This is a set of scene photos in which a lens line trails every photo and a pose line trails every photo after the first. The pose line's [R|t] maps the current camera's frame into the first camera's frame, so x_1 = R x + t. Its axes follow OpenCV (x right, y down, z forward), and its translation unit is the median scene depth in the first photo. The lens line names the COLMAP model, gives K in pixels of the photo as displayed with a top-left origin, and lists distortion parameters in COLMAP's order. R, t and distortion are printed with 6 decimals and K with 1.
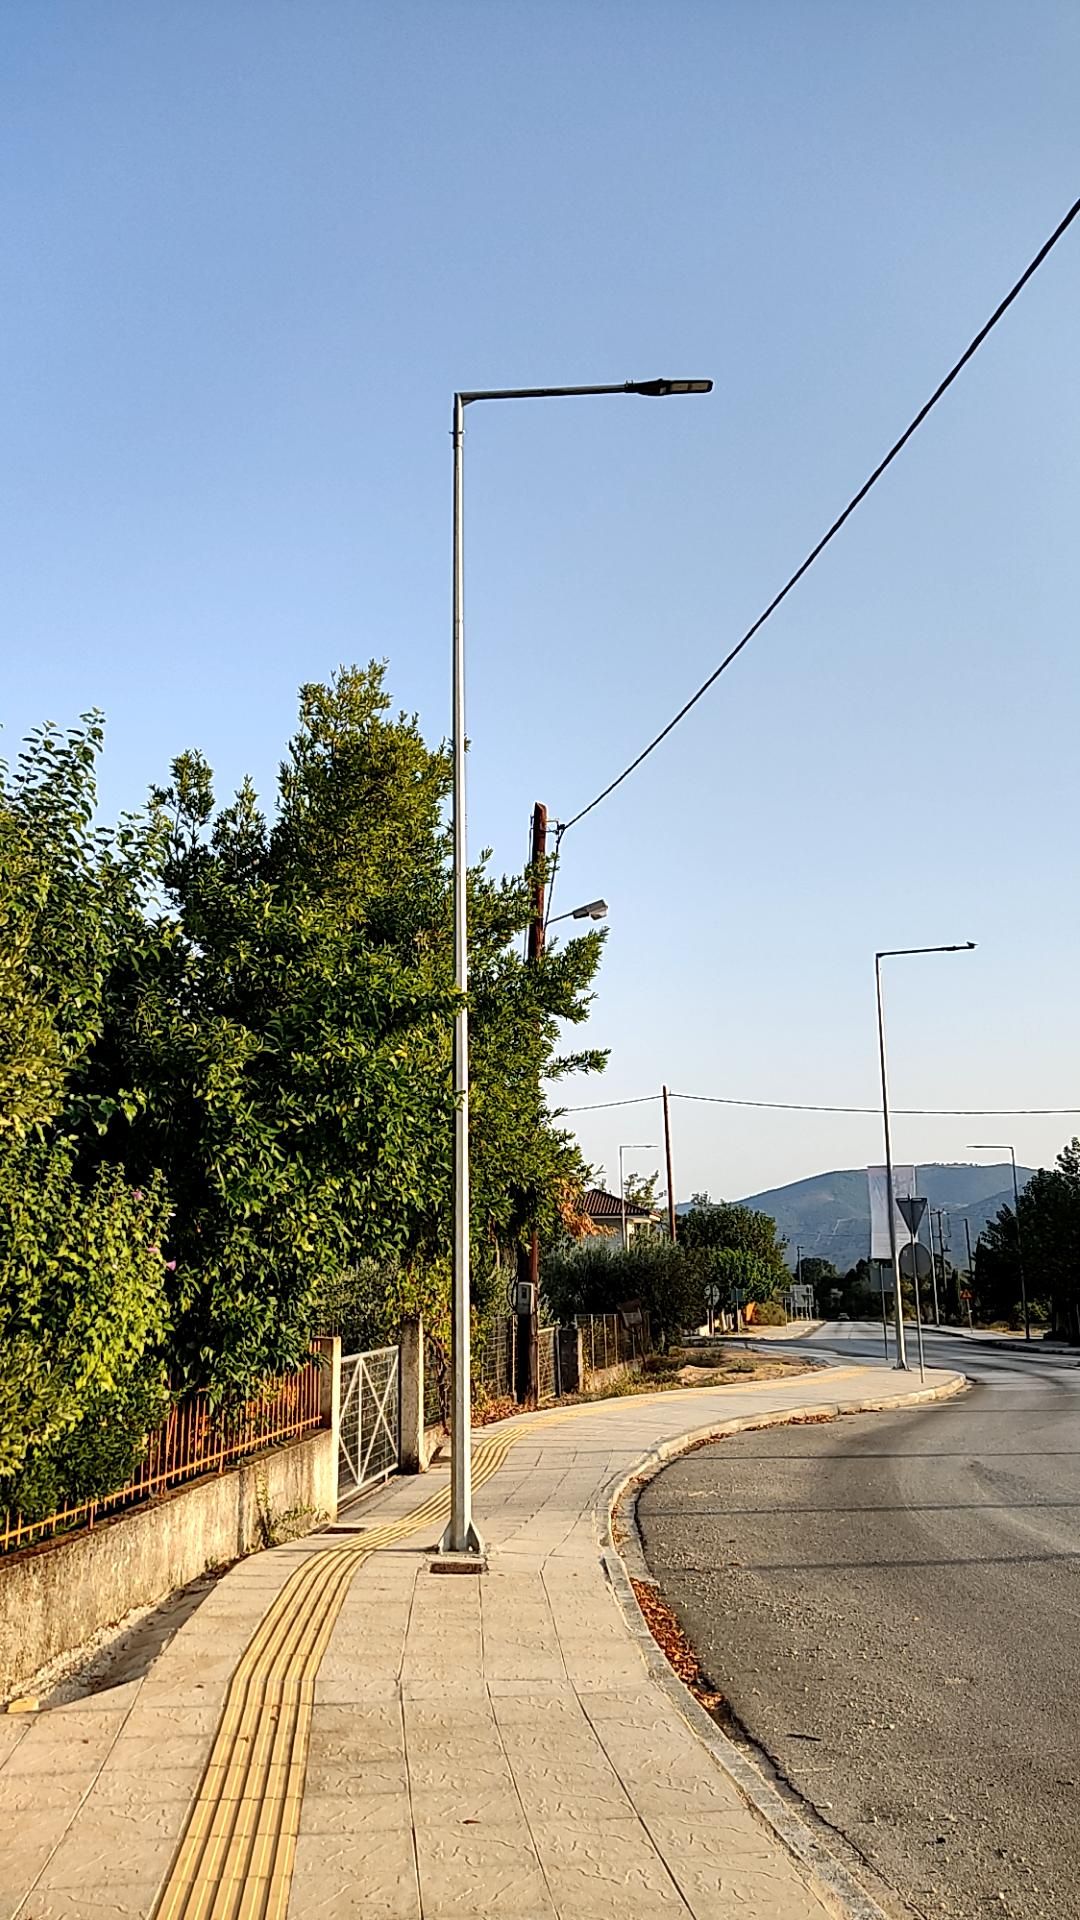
lens RADIAL K [[1440.8, 0, 550.0], [0, 1440.8, 988.9], [0, 0, 1]] dist [0.104795, 0.000433]
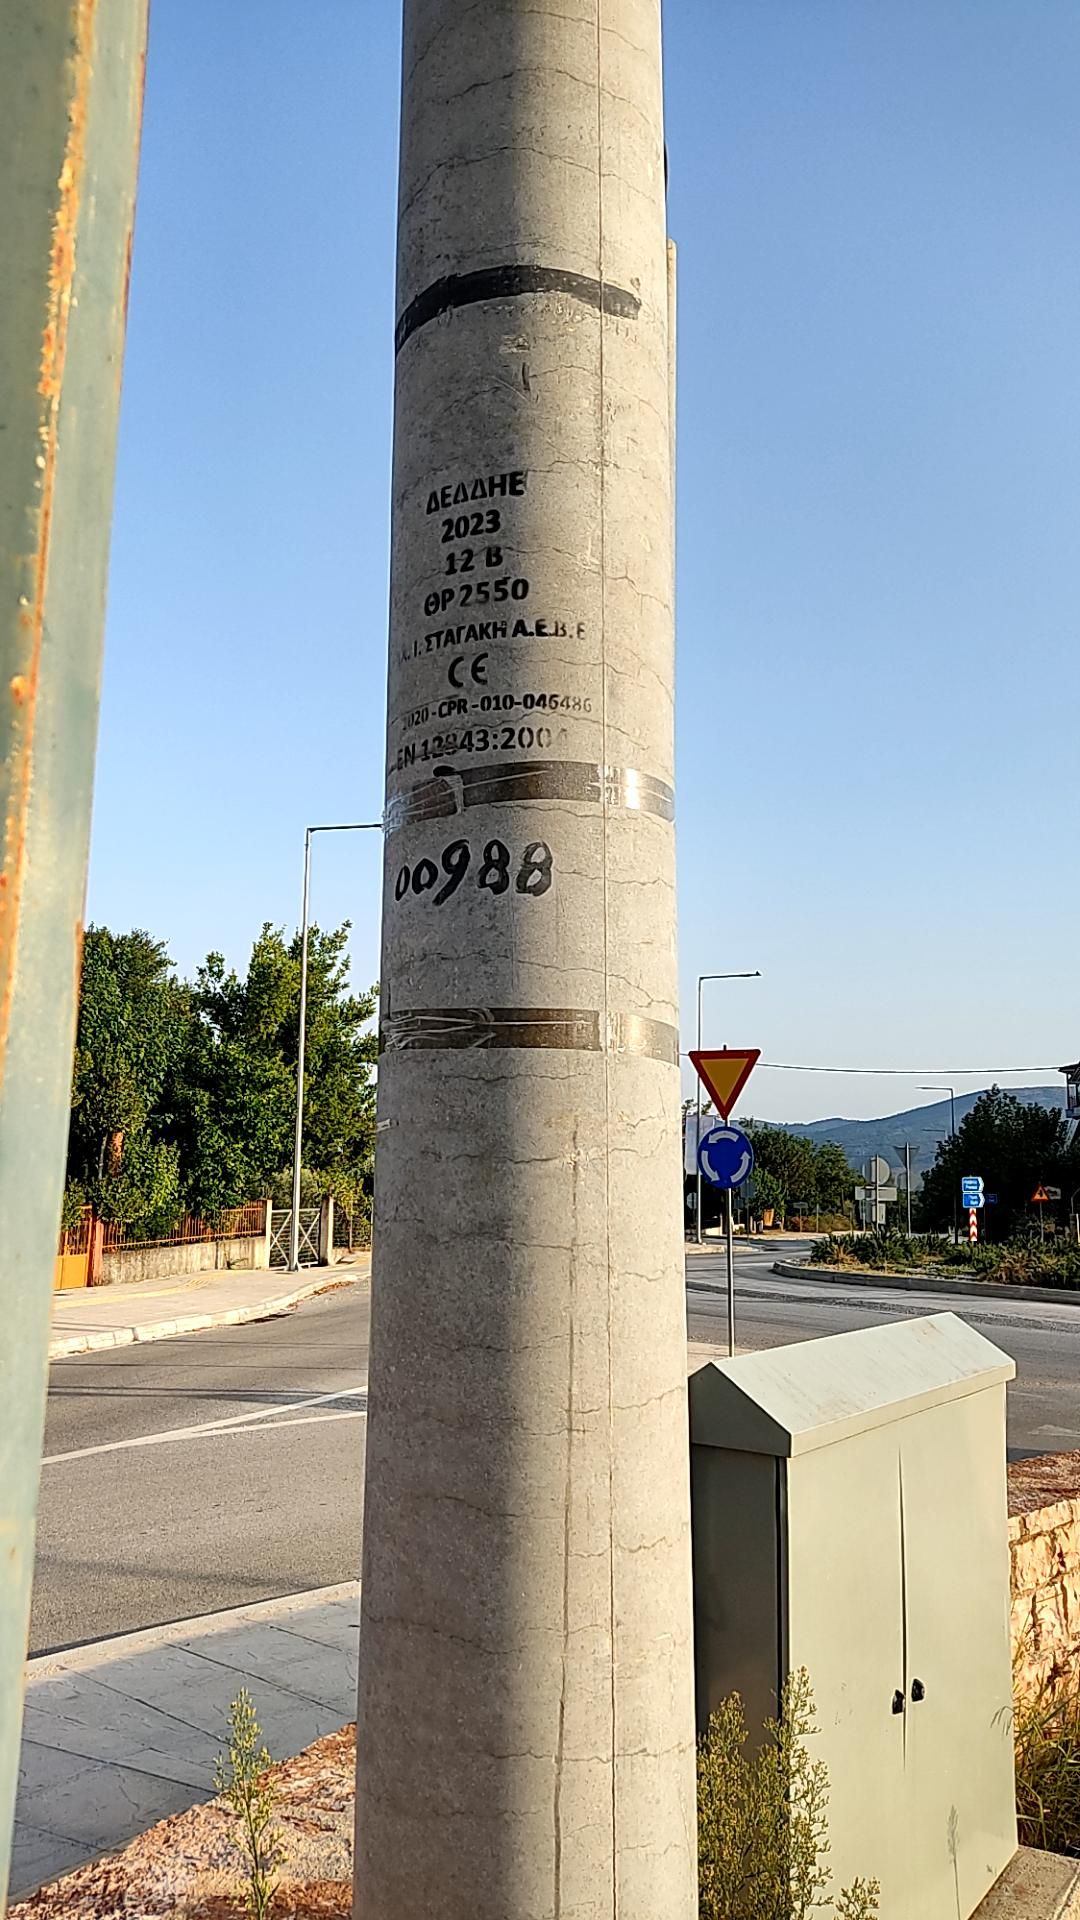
lens RADIAL K [[1484.6, 0, 540.0], [0, 1484.6, 960.0], [0, 0, 1]] dist [-0.000683, -0.000105]
pose [[0.992475, 0.010160, -0.122027, 0.569056], [-0.004524, 0.998914, 0.046382, -0.264180], [0.122366, -0.045481, 0.991442, -1.315702]]
